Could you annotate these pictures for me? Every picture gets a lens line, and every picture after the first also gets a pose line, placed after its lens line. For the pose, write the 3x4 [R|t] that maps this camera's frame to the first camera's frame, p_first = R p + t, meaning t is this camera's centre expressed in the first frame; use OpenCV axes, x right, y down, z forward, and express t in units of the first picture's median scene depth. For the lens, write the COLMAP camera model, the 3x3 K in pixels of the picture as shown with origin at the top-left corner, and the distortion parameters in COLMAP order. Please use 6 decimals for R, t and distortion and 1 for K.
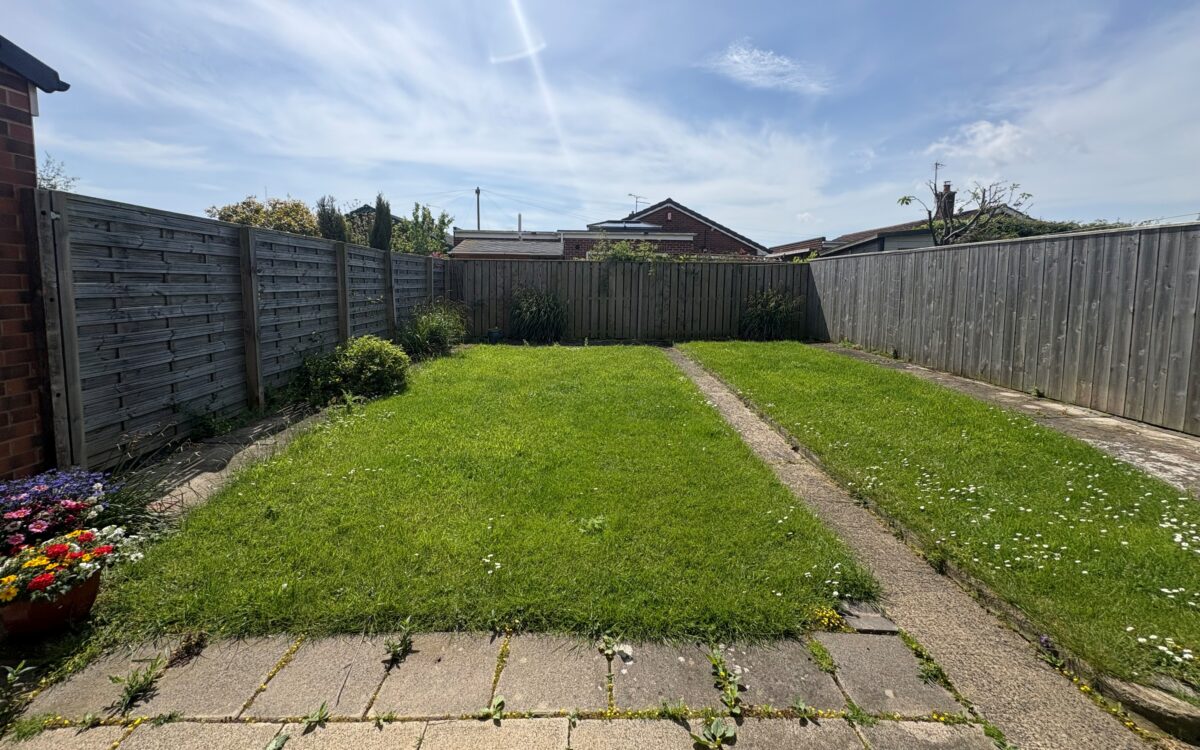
lens RADIAL K [[494.4, 0, 590.4], [0, 494.4, 325.4], [0, 0, 1]] dist [-0.000478, 0.000358]
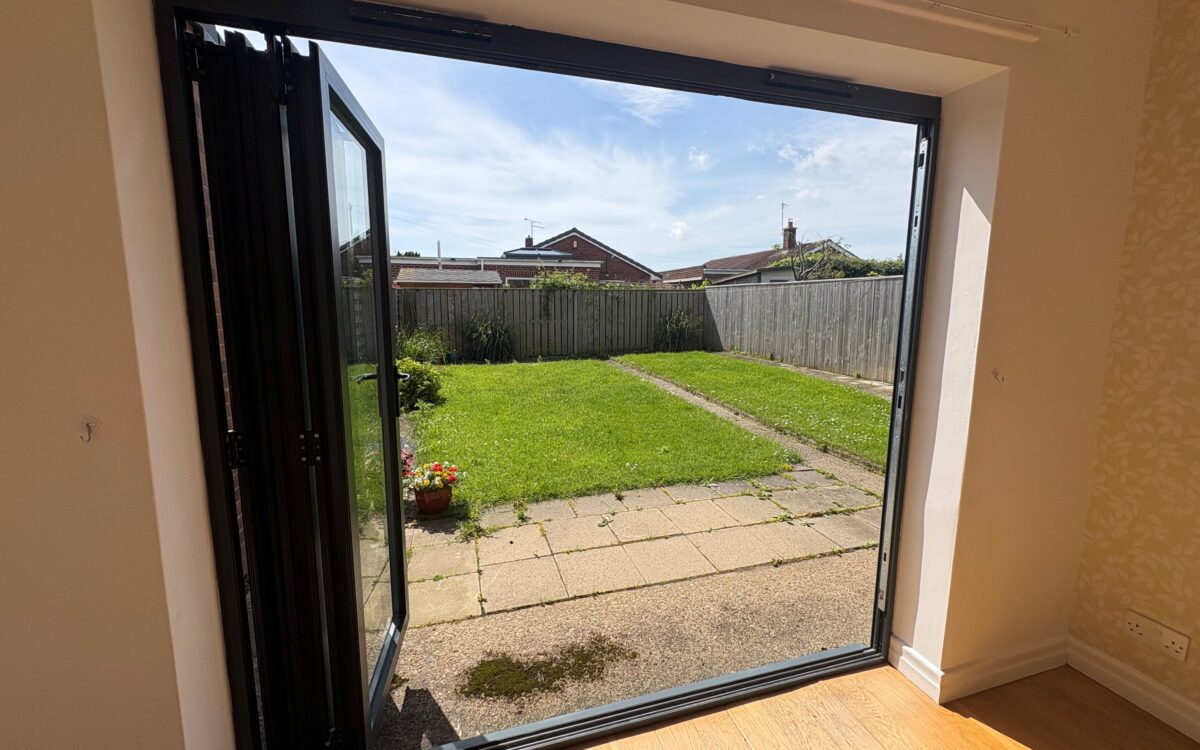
lens RADIAL K [[494.4, 0, 600.1], [0, 494.4, 373.0], [0, 0, 1]] dist [-0.000478, 0.000358]
pose [[0.963221, -0.051175, 0.263791, -0.217605], [0.035870, 0.997399, 0.062514, -0.001595], [-0.266304, -0.050752, 0.962552, -0.218751]]
